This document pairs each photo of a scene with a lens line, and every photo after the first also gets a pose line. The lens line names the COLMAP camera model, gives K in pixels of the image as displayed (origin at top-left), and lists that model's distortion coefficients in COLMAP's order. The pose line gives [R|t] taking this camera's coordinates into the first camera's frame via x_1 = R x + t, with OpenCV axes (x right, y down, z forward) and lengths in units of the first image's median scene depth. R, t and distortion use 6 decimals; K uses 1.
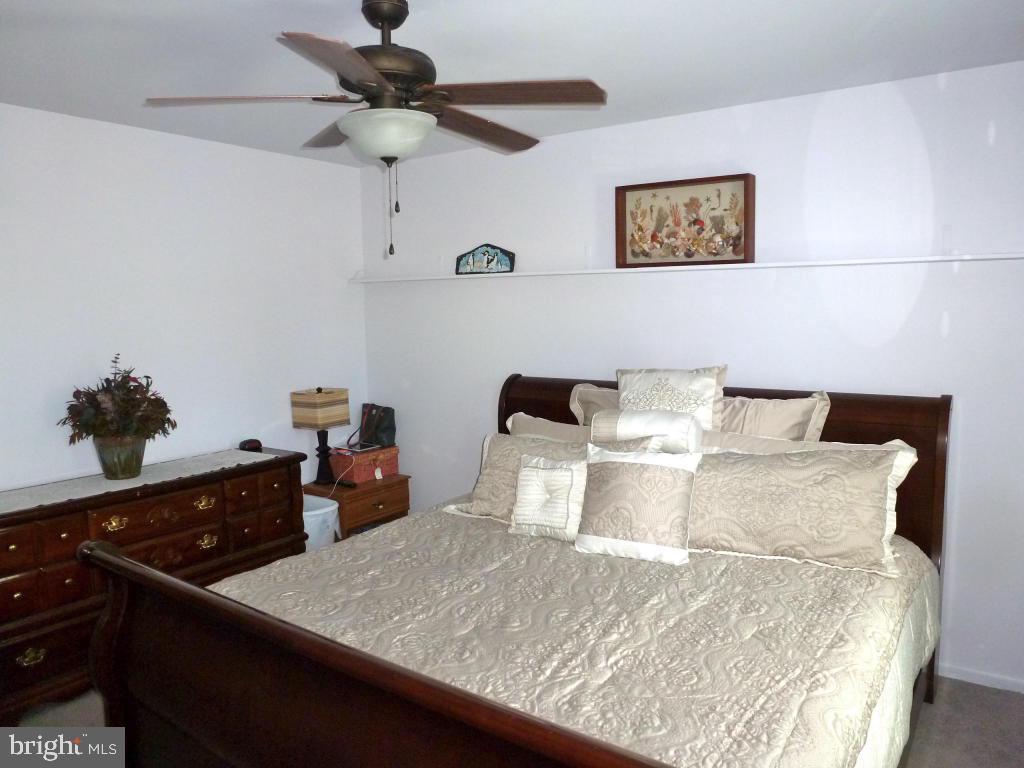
lens RADIAL K [[729.5, 0, 519.2], [0, 729.5, 381.4], [0, 0, 1]] dist [-0.053344, 0.007017]
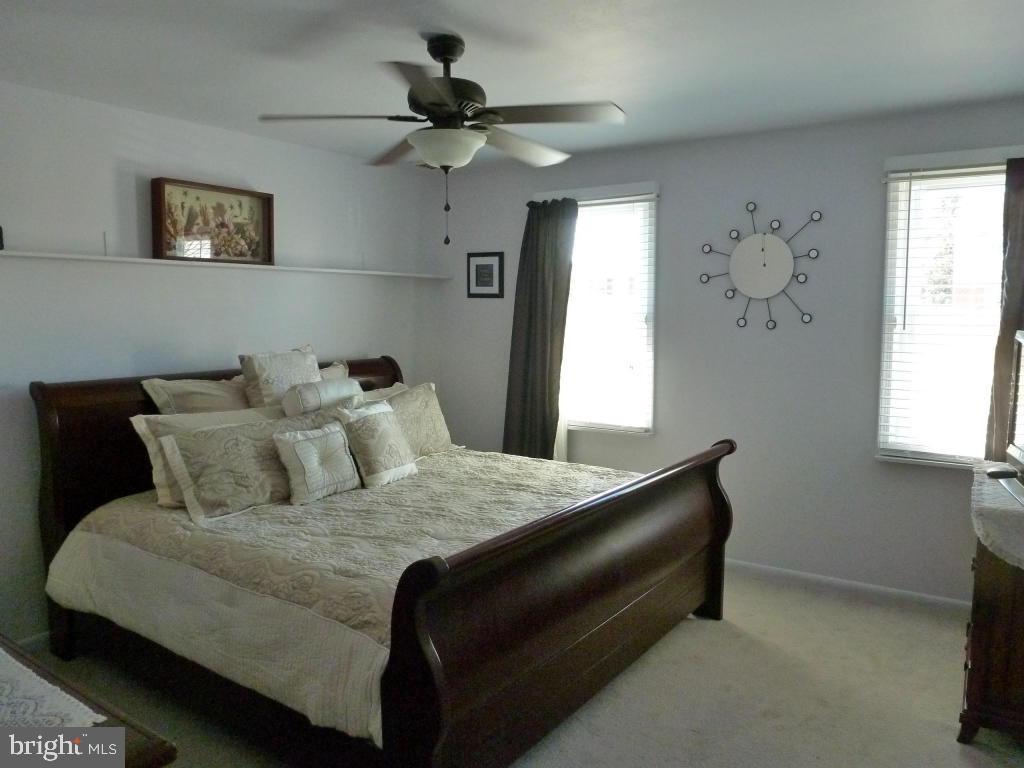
lens RADIAL K [[729.5, 0, 519.2], [0, 729.5, 381.4], [0, 0, 1]] dist [-0.053344, 0.007017]
pose [[0.002717, -0.081743, 0.996650, -0.887106], [0.105169, 0.991150, 0.081006, -0.020609], [-0.994451, 0.104596, 0.011290, 0.548532]]
